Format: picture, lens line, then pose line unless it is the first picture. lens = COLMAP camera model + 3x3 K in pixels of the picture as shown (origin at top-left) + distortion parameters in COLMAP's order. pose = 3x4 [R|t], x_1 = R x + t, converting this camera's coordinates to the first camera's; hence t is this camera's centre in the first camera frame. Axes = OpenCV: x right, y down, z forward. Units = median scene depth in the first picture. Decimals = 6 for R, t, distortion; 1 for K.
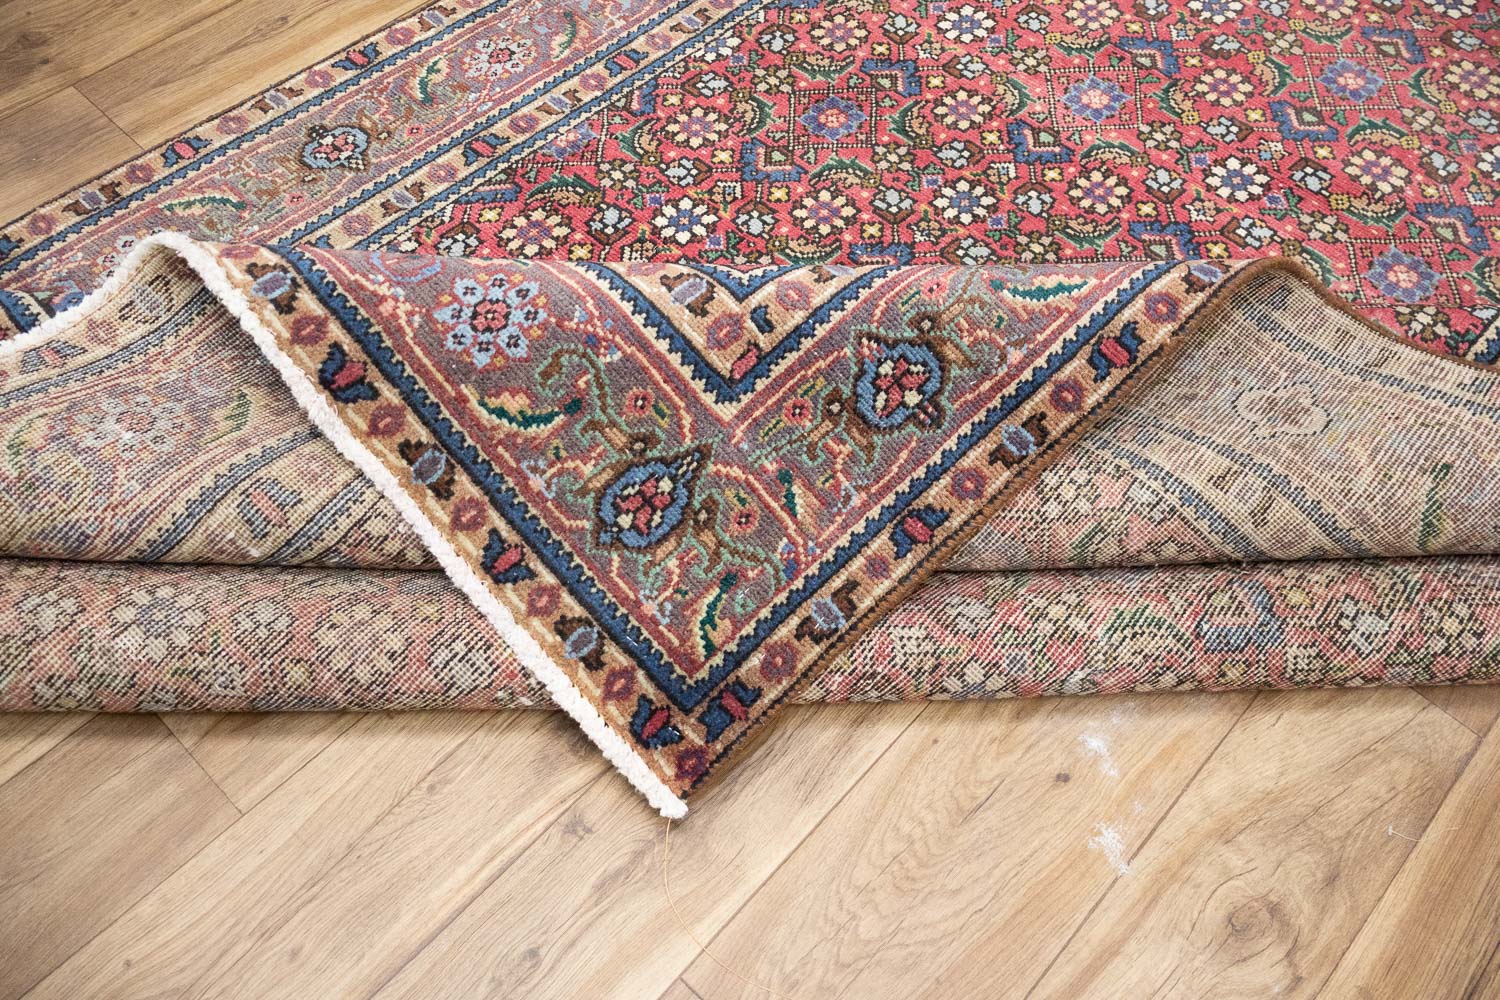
lens RADIAL K [[1241.2, 0, 749.9], [0, 1241.2, 522.9], [0, 0, 1]] dist [0.007505, -0.001259]
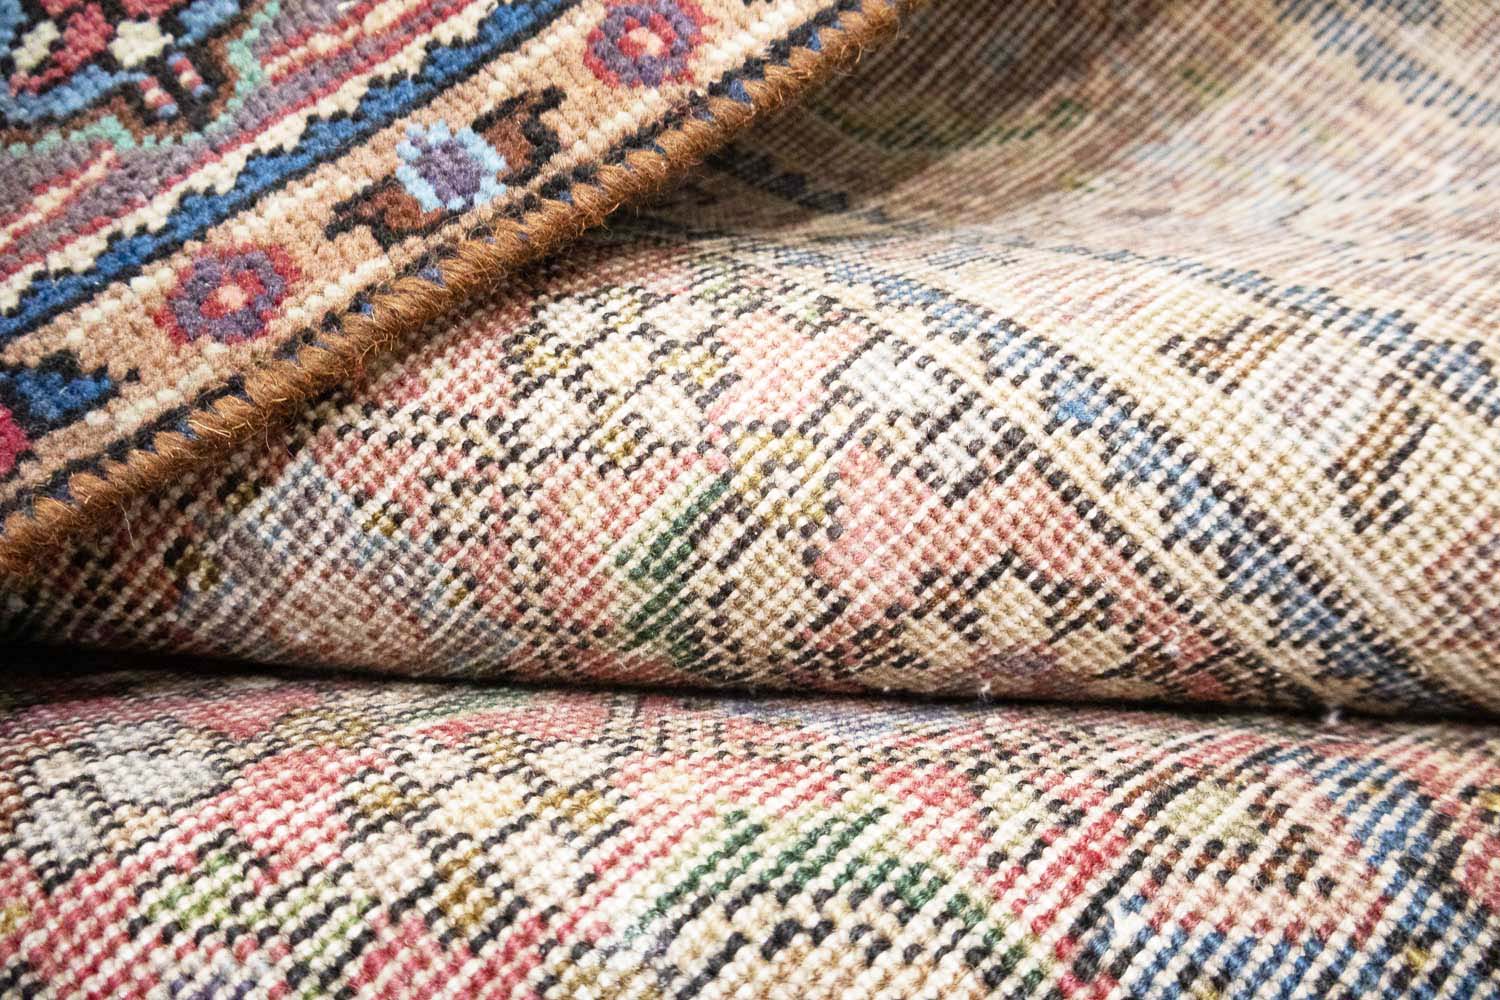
lens RADIAL K [[1312.0, 0, 750.0], [0, 1312.0, 500.0], [0, 0, 1]] dist [0.011141, -0.005144]
pose [[0.993400, 0.054858, -0.100738, 0.315634], [-0.081000, 0.957323, -0.277438, 0.080081], [0.081219, 0.283767, 0.955448, 0.745152]]
